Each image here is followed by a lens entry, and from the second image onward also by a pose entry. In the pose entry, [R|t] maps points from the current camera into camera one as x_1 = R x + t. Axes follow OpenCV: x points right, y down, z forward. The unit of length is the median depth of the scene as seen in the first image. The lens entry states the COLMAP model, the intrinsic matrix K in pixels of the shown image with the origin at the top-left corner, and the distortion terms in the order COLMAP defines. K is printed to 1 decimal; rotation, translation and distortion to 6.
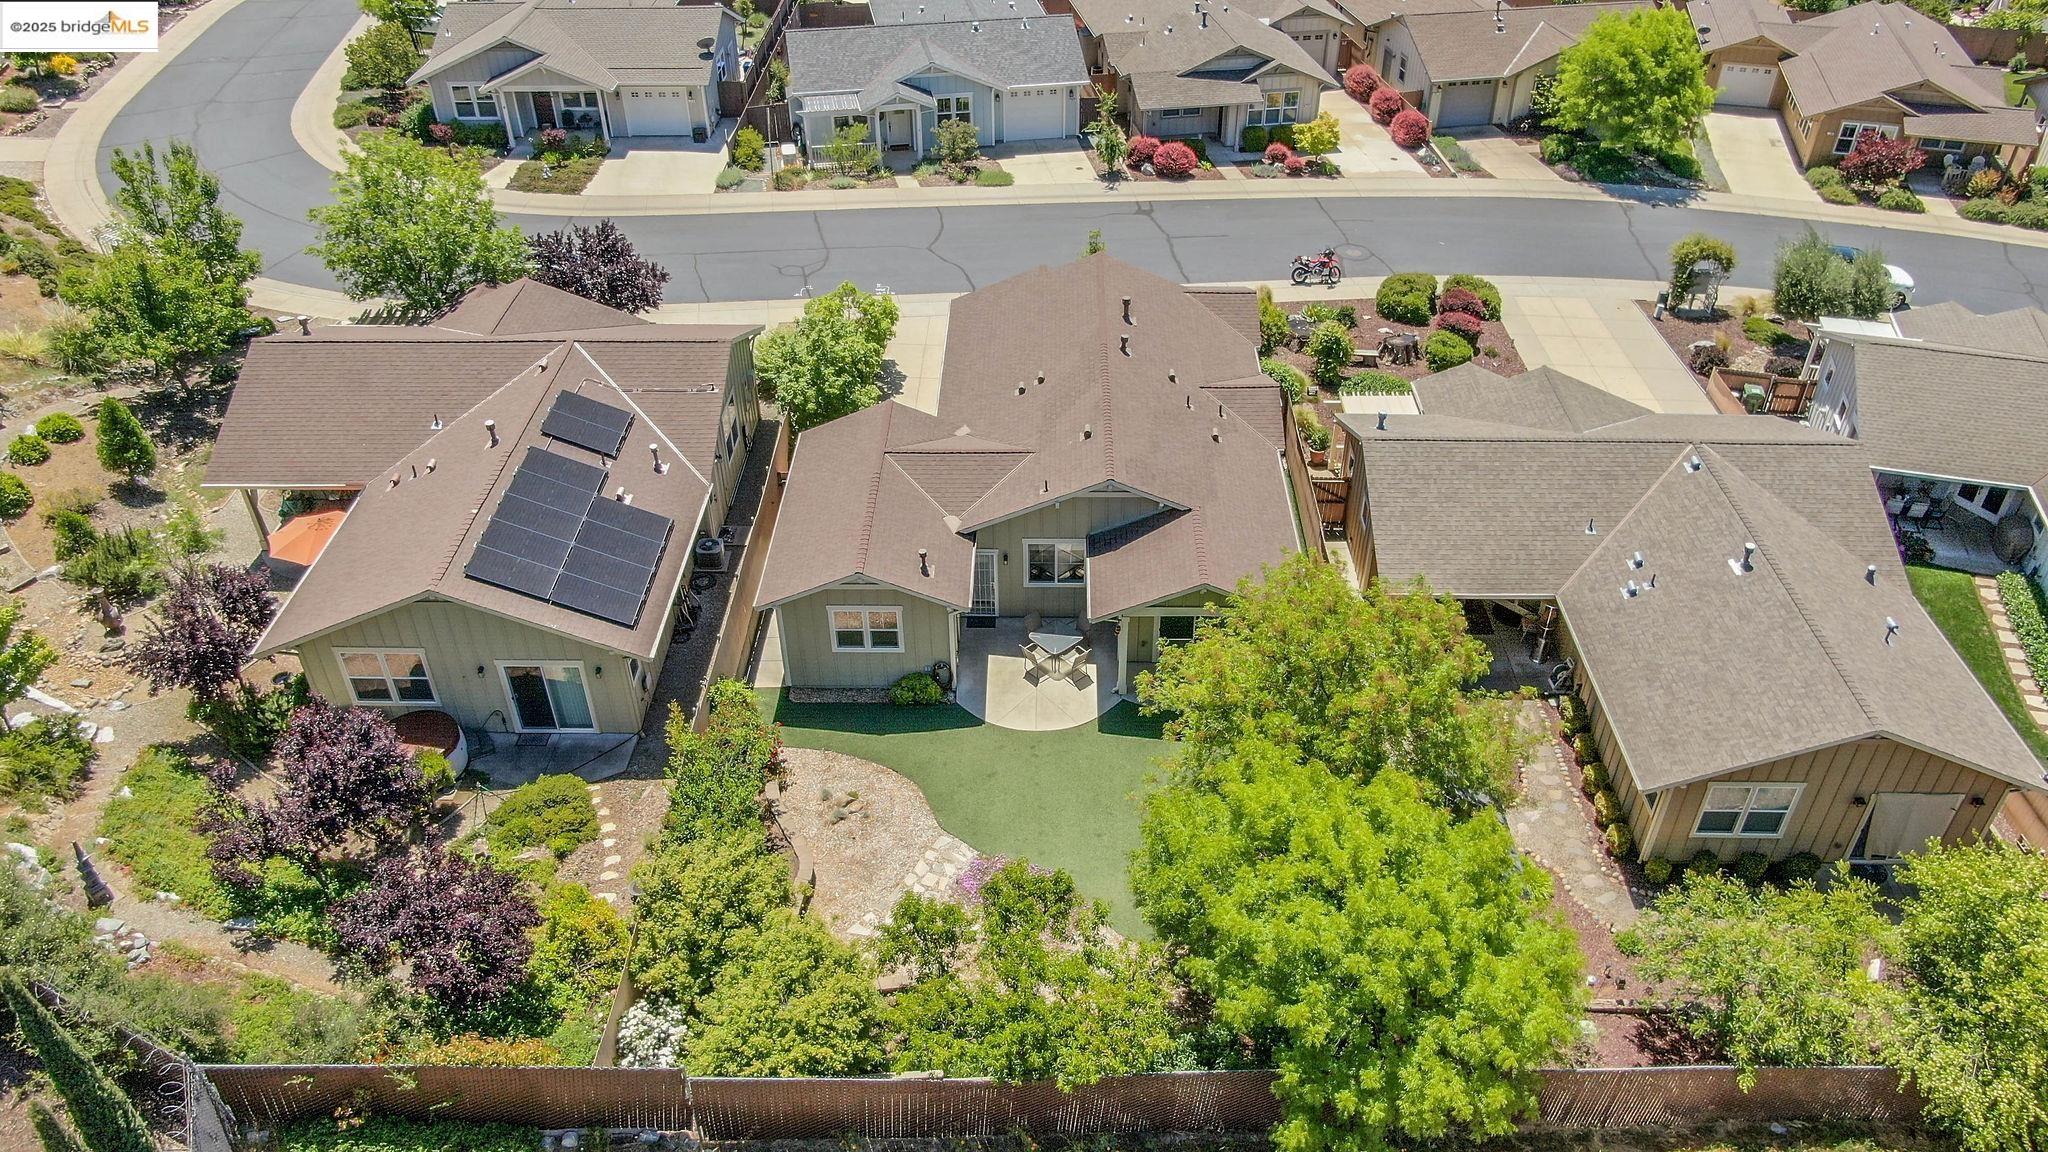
lens RADIAL K [[1476.2, 0, 1040.5], [0, 1476.2, 577.5], [0, 0, 1]] dist [-0.020152, 0.010954]
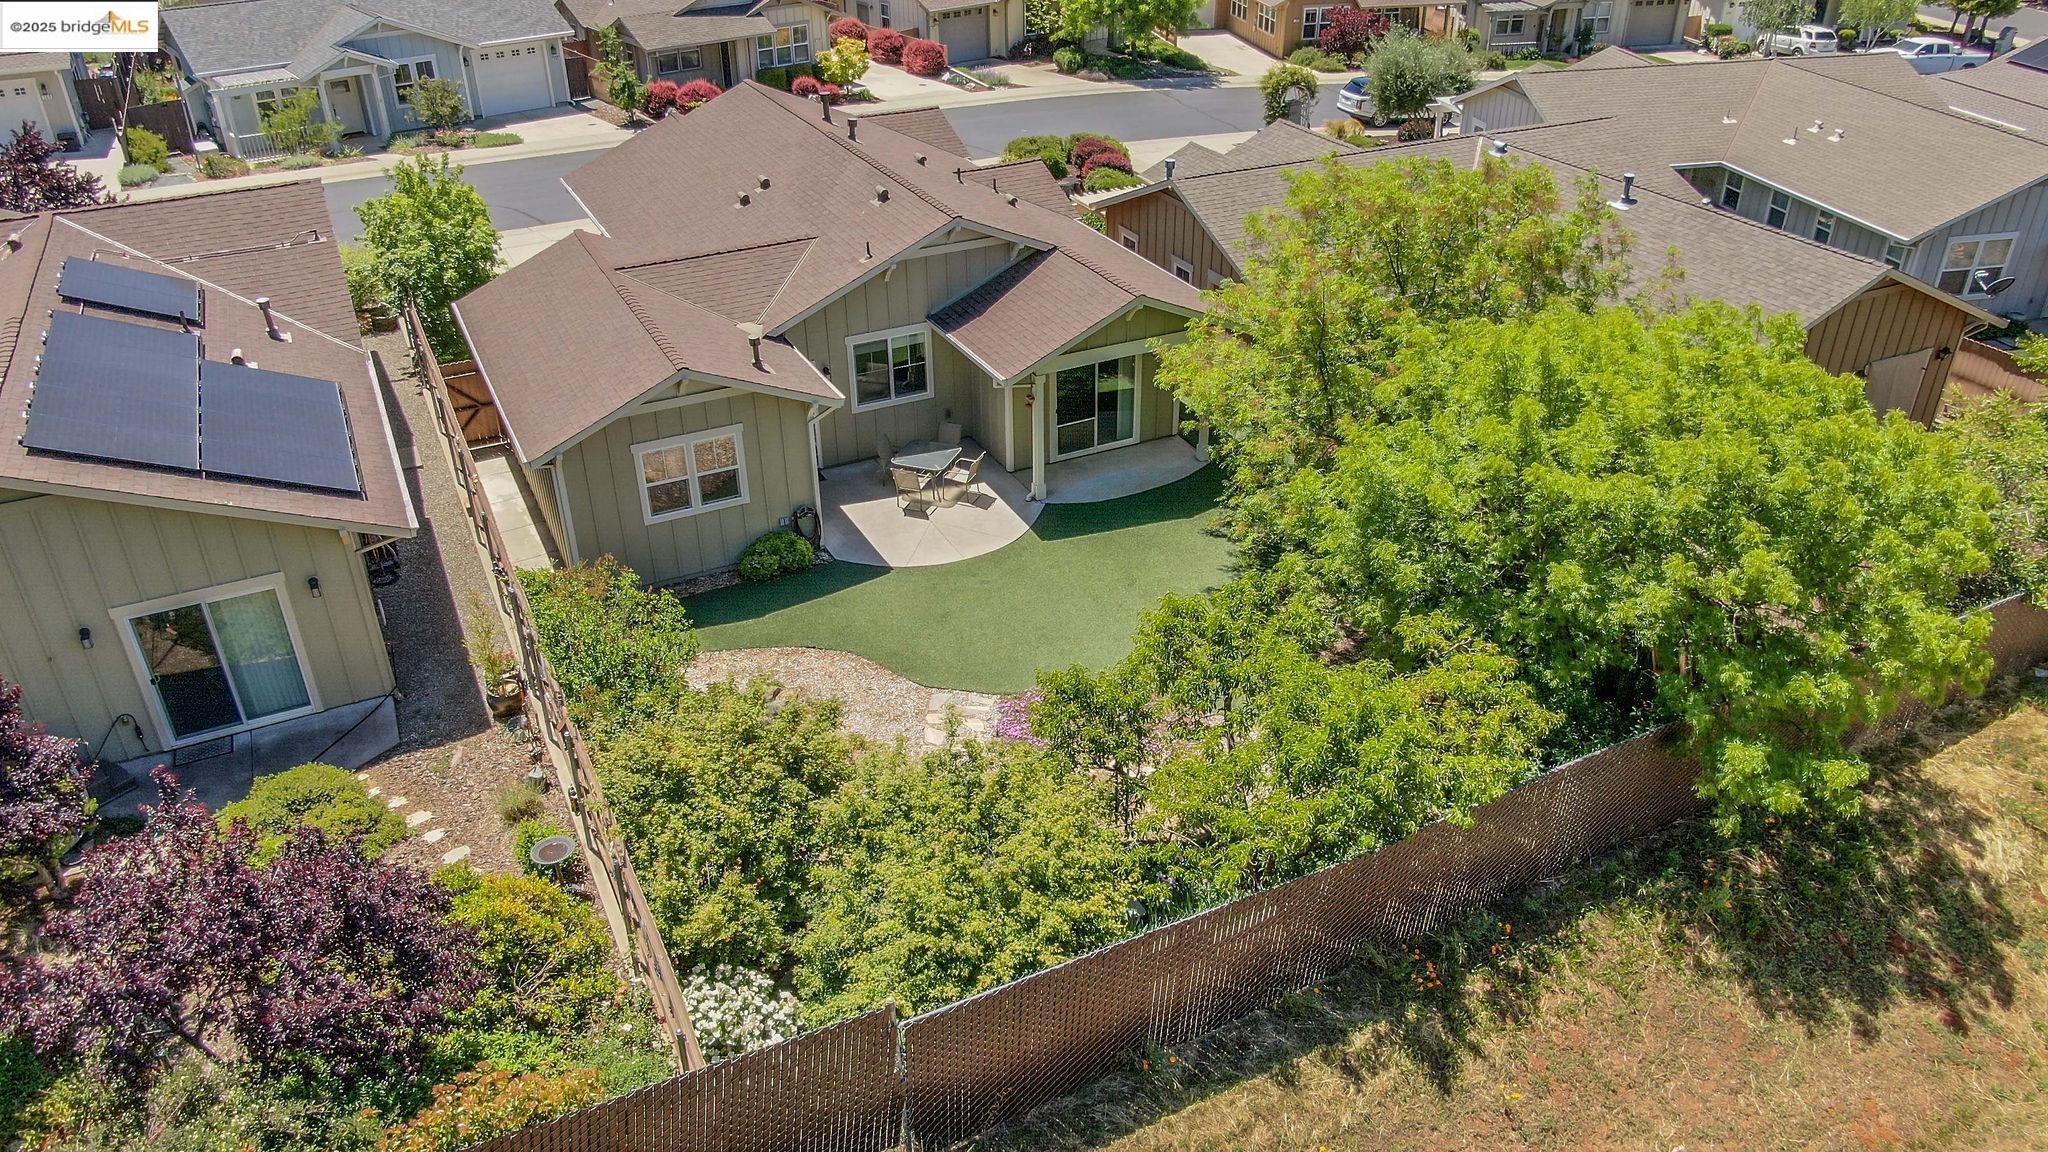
lens RADIAL K [[1476.2, 0, 1016.8], [0, 1476.2, 582.1], [0, 0, 1]] dist [-0.020152, 0.010954]
pose [[0.890681, -0.238111, 0.387287, -0.251678], [0.283512, 0.956848, -0.063733, 0.162250], [-0.355400, 0.166566, 0.919754, 0.330825]]
